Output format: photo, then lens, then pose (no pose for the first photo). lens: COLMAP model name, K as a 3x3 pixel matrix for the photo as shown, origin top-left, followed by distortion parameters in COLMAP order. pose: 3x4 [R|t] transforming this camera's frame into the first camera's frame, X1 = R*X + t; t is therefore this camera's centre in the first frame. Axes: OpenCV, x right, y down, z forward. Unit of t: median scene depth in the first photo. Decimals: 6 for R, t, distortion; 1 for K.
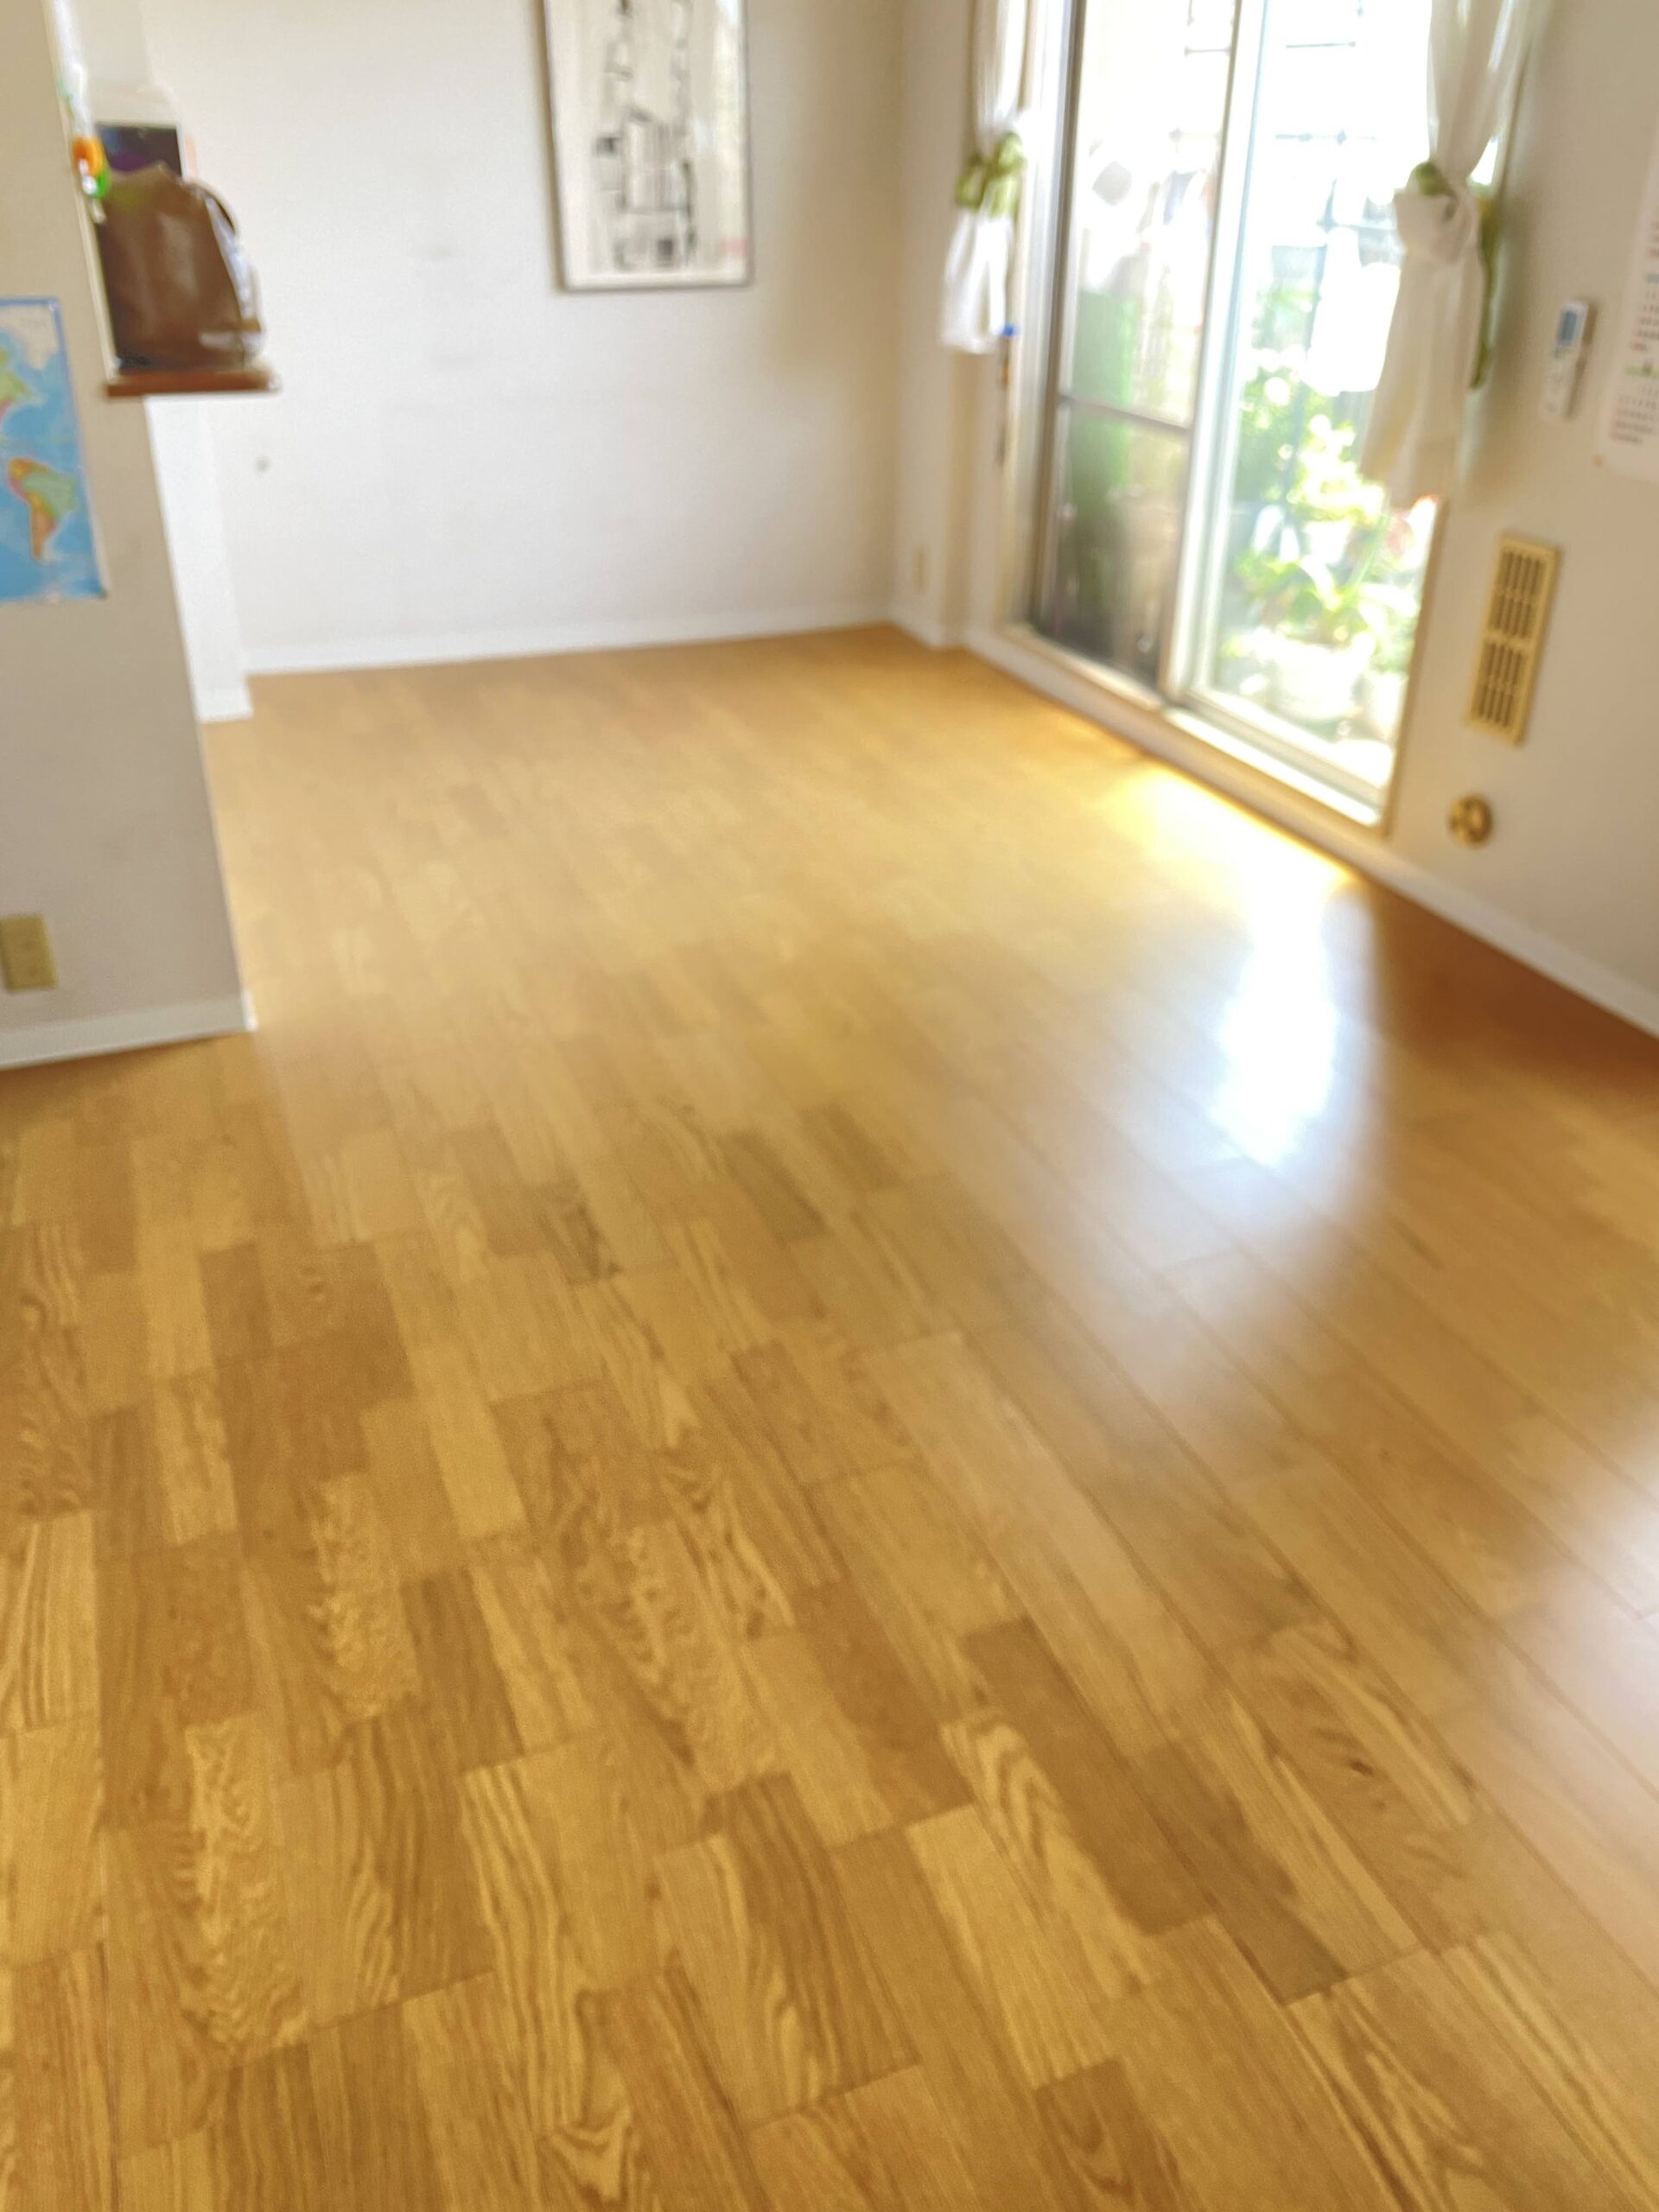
lens RADIAL K [[1715.2, 0, 829.5], [0, 1715.2, 1106.0], [0, 0, 1]] dist [-0.002143, 0.002086]
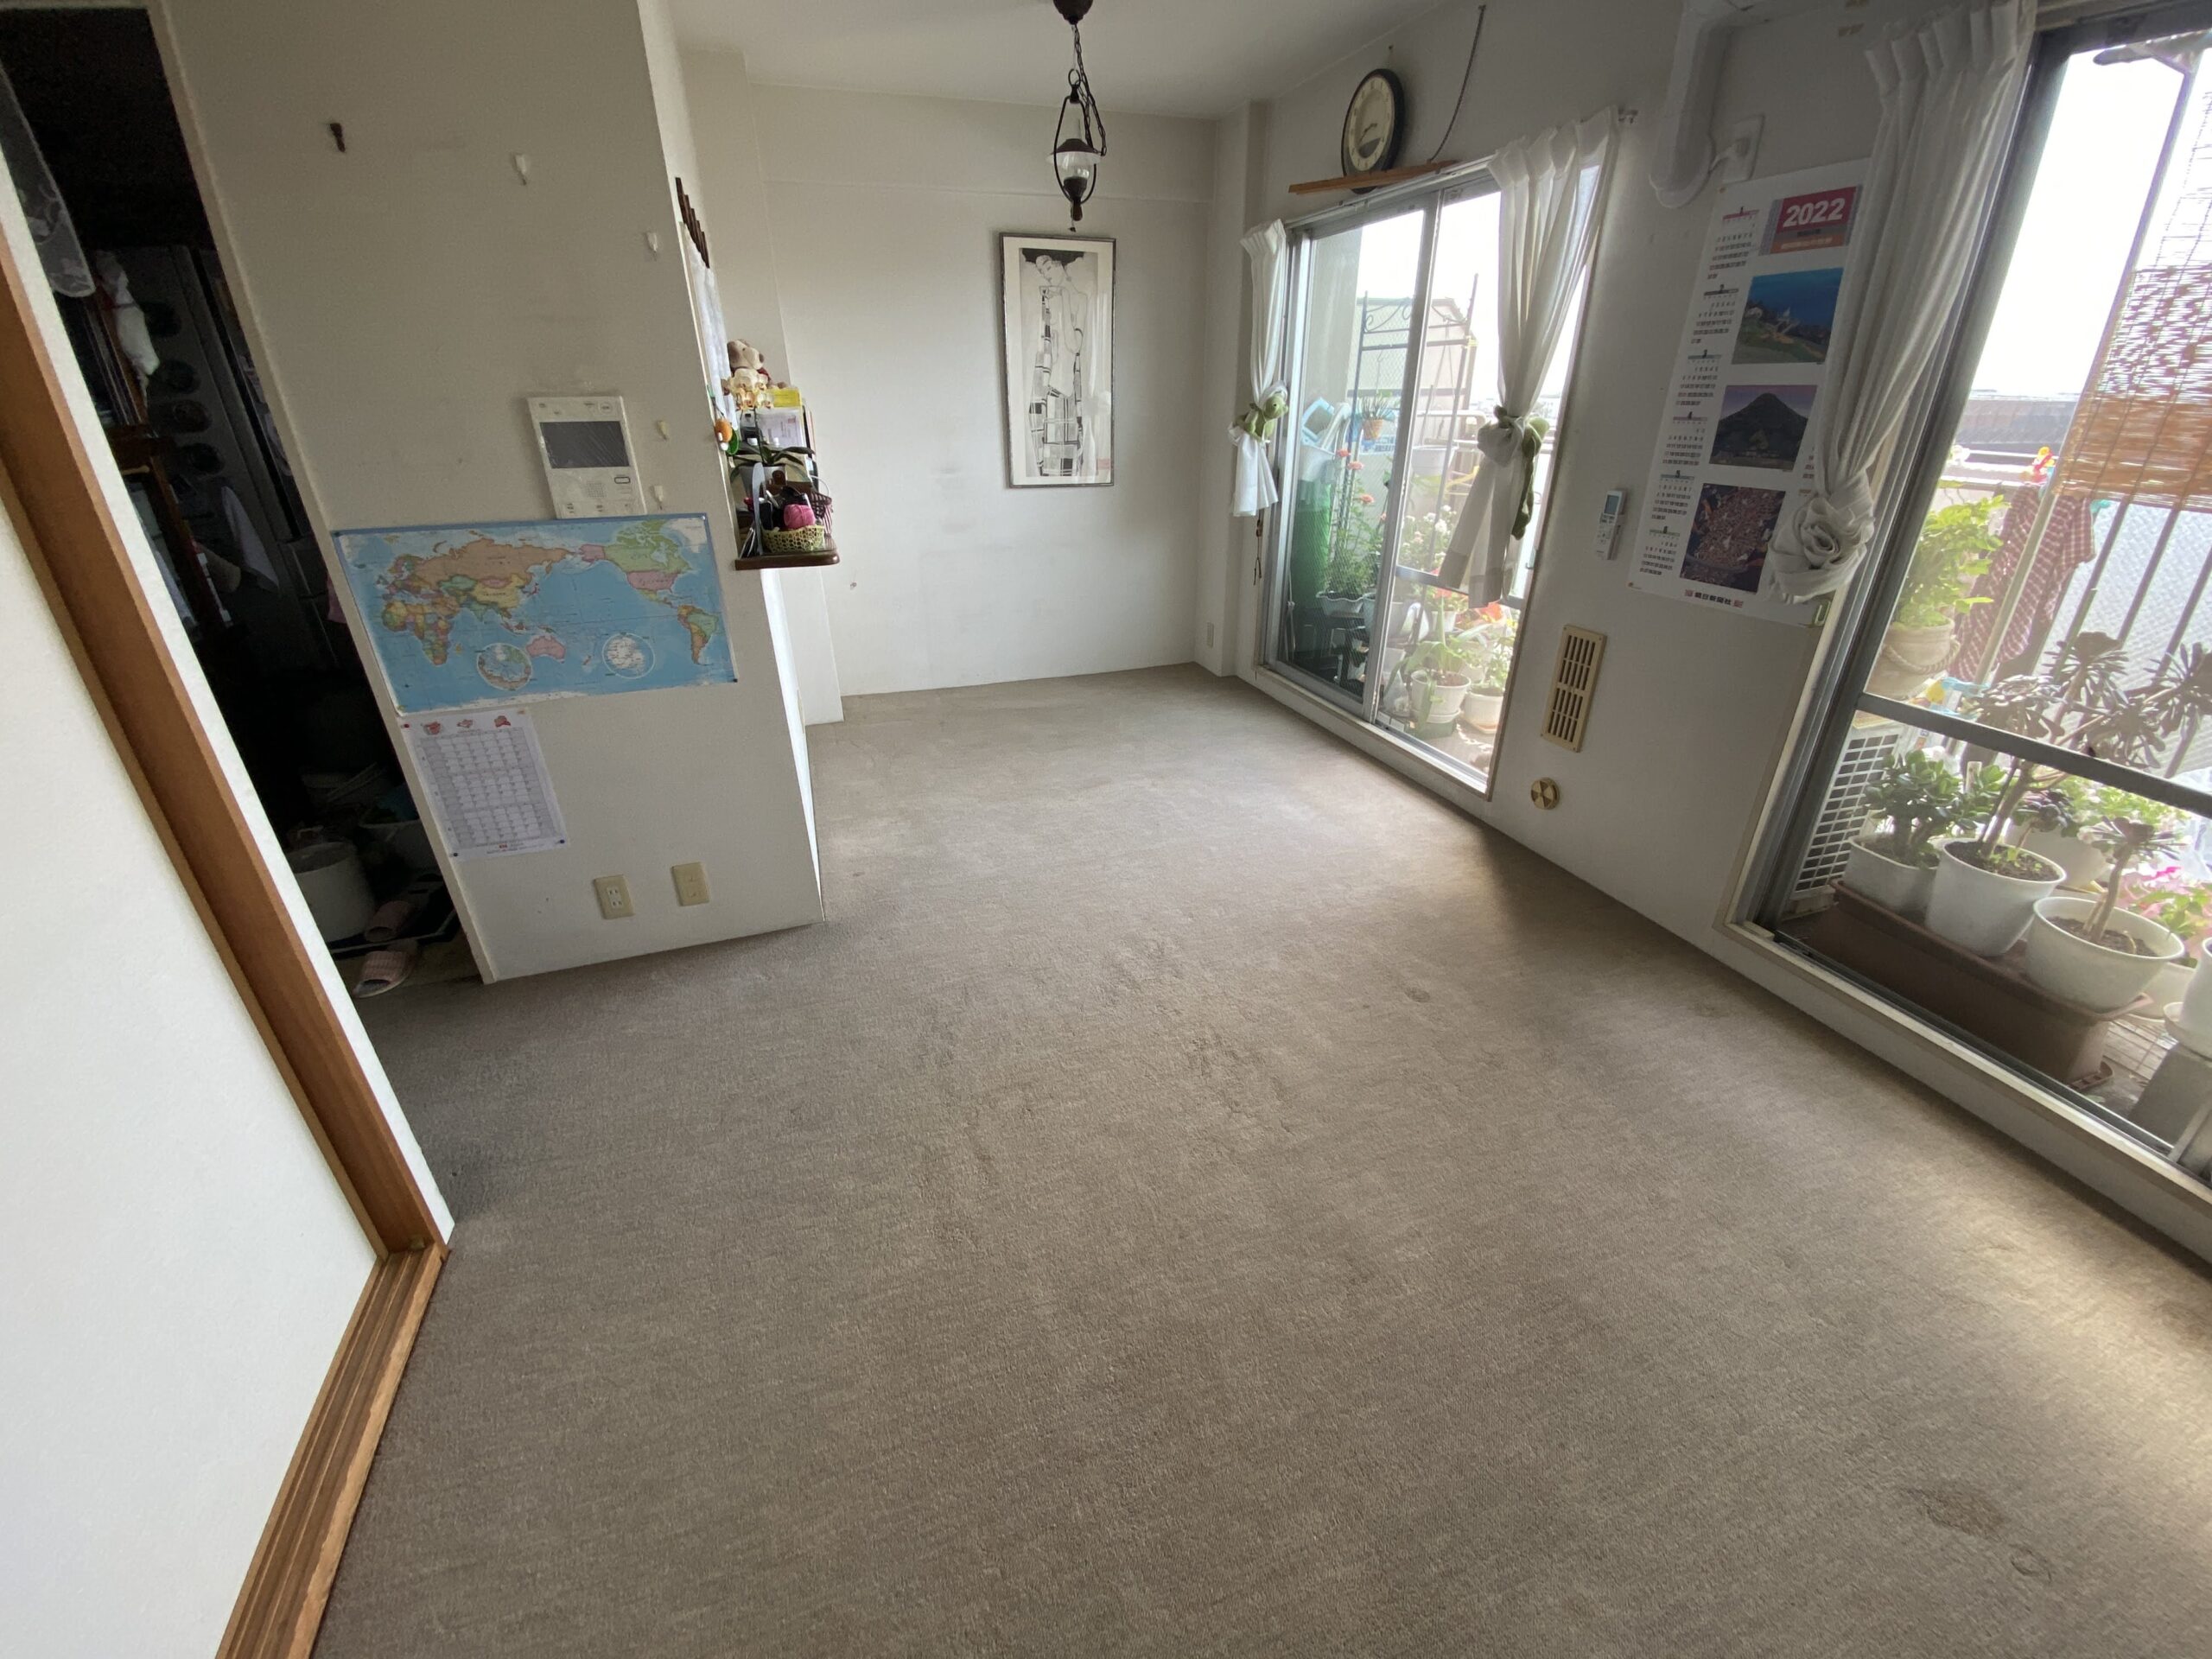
lens RADIAL K [[906.9, 0, 1104.4], [0, 906.9, 874.9], [0, 0, 1]] dist [0.000514, -0.013492]
pose [[0.998227, 0.001017, -0.059508, -0.001592], [-0.002822, 0.999539, -0.030245, -0.057069], [0.059450, 0.030360, 0.997770, 0.092162]]
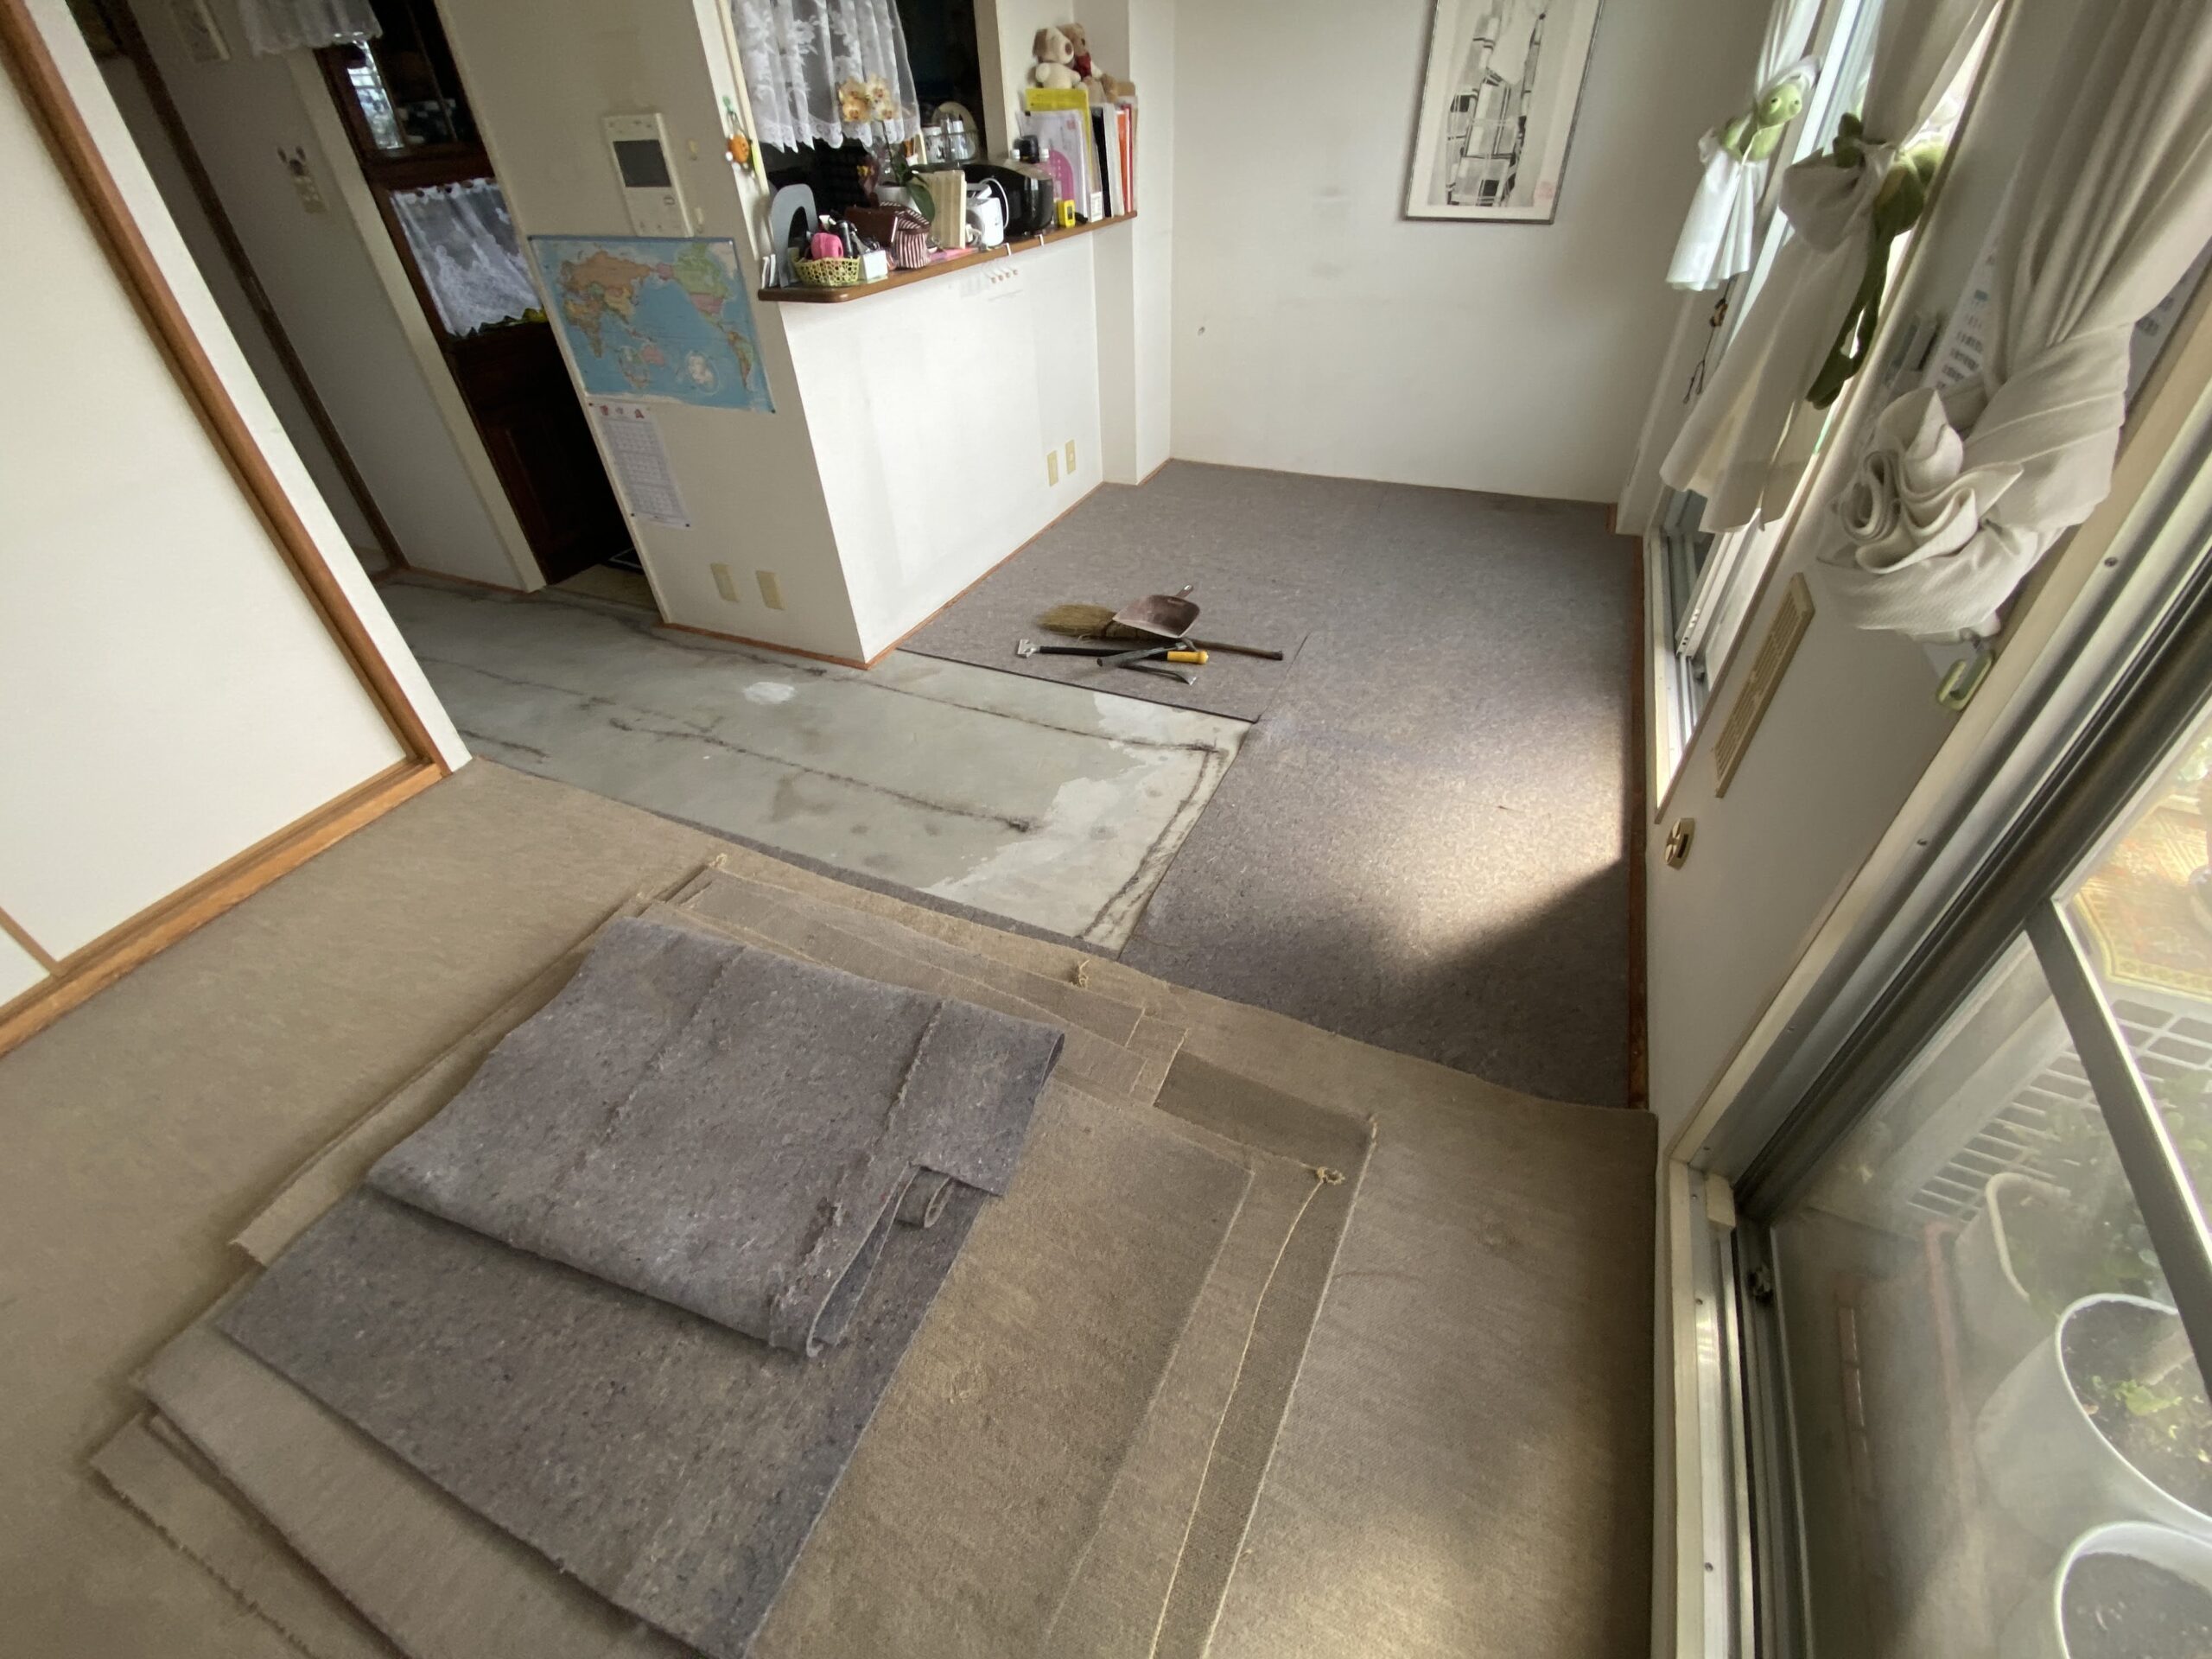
lens RADIAL K [[893.0, 0, 1109.7], [0, 893.0, 850.4], [0, 0, 1]] dist [-0.016149, -0.000036]
pose [[0.697576, 0.436179, -0.568450, 0.416094], [-0.316053, 0.899320, 0.302214, -0.200074], [0.643039, -0.031157, 0.765200, 0.353172]]
